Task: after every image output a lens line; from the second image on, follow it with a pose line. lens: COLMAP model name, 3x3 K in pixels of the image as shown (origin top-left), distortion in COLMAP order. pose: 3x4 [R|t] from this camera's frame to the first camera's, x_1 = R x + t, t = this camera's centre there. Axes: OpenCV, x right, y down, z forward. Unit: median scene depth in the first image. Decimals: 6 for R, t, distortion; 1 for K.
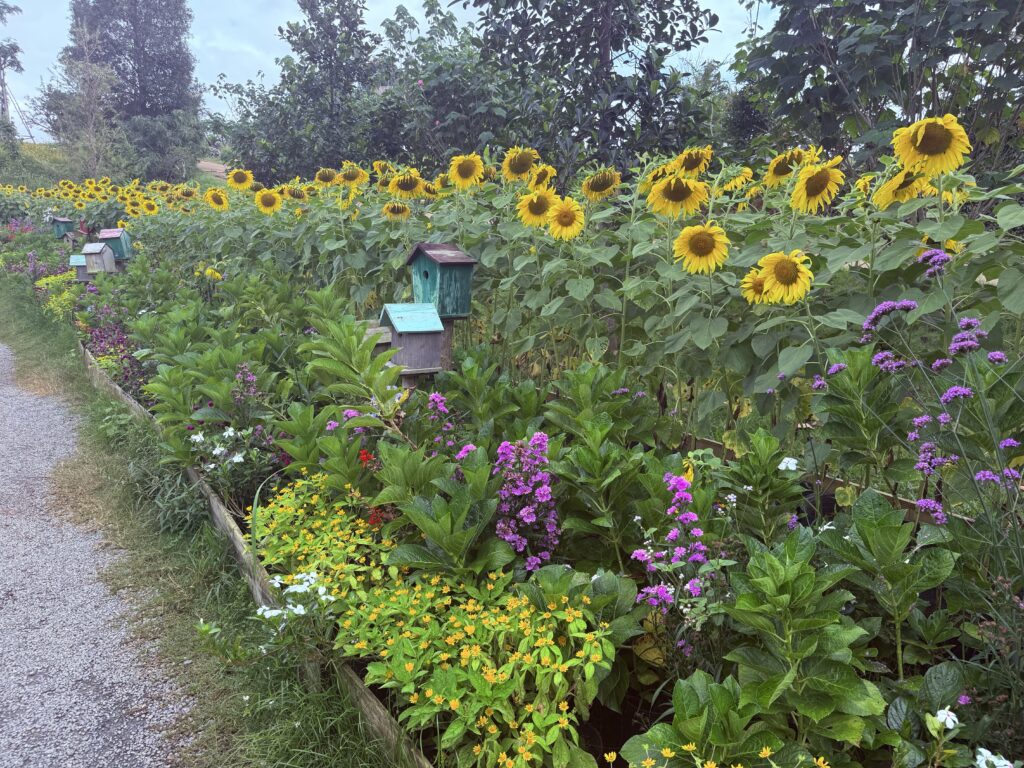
lens RADIAL K [[699.5, 0, 509.8], [0, 699.5, 388.4], [0, 0, 1]] dist [0.021733, -0.016492]
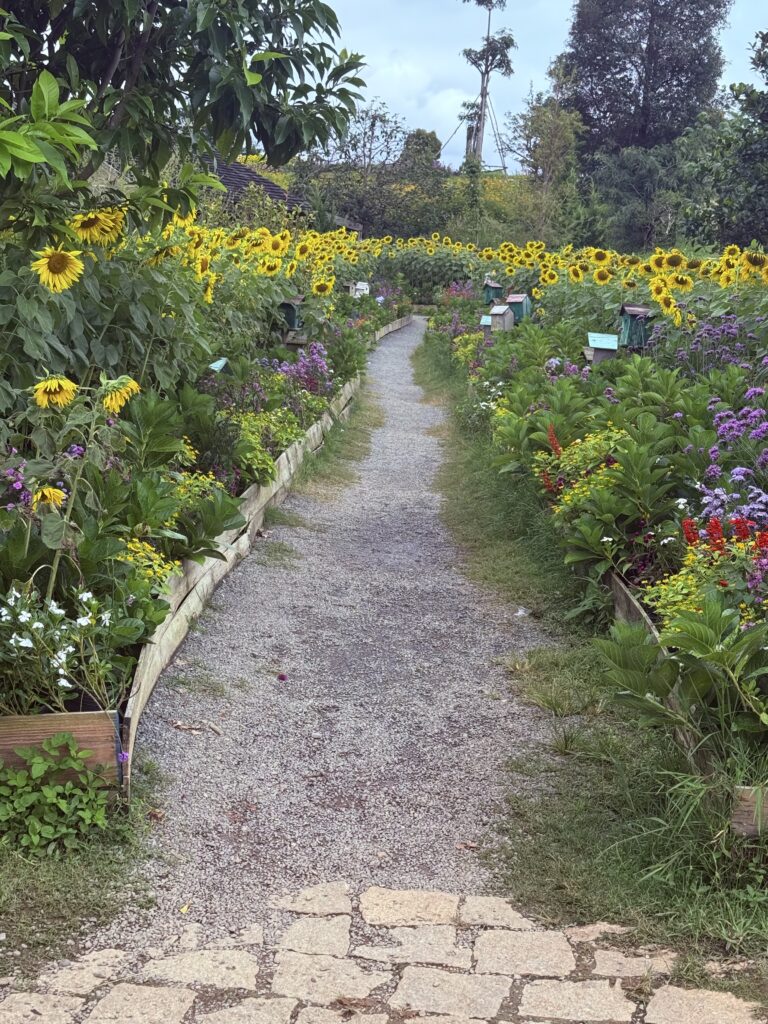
lens RADIAL K [[1435.1, 0, 383.7], [0, 1435.1, 511.3], [0, 0, 1]] dist [-0.002458, 0.000000]
pose [[0.791274, 0.134618, -0.596459, 0.257167], [-0.189102, 0.981519, -0.029341, 0.083568], [0.581486, 0.136008, 0.802107, -0.345147]]
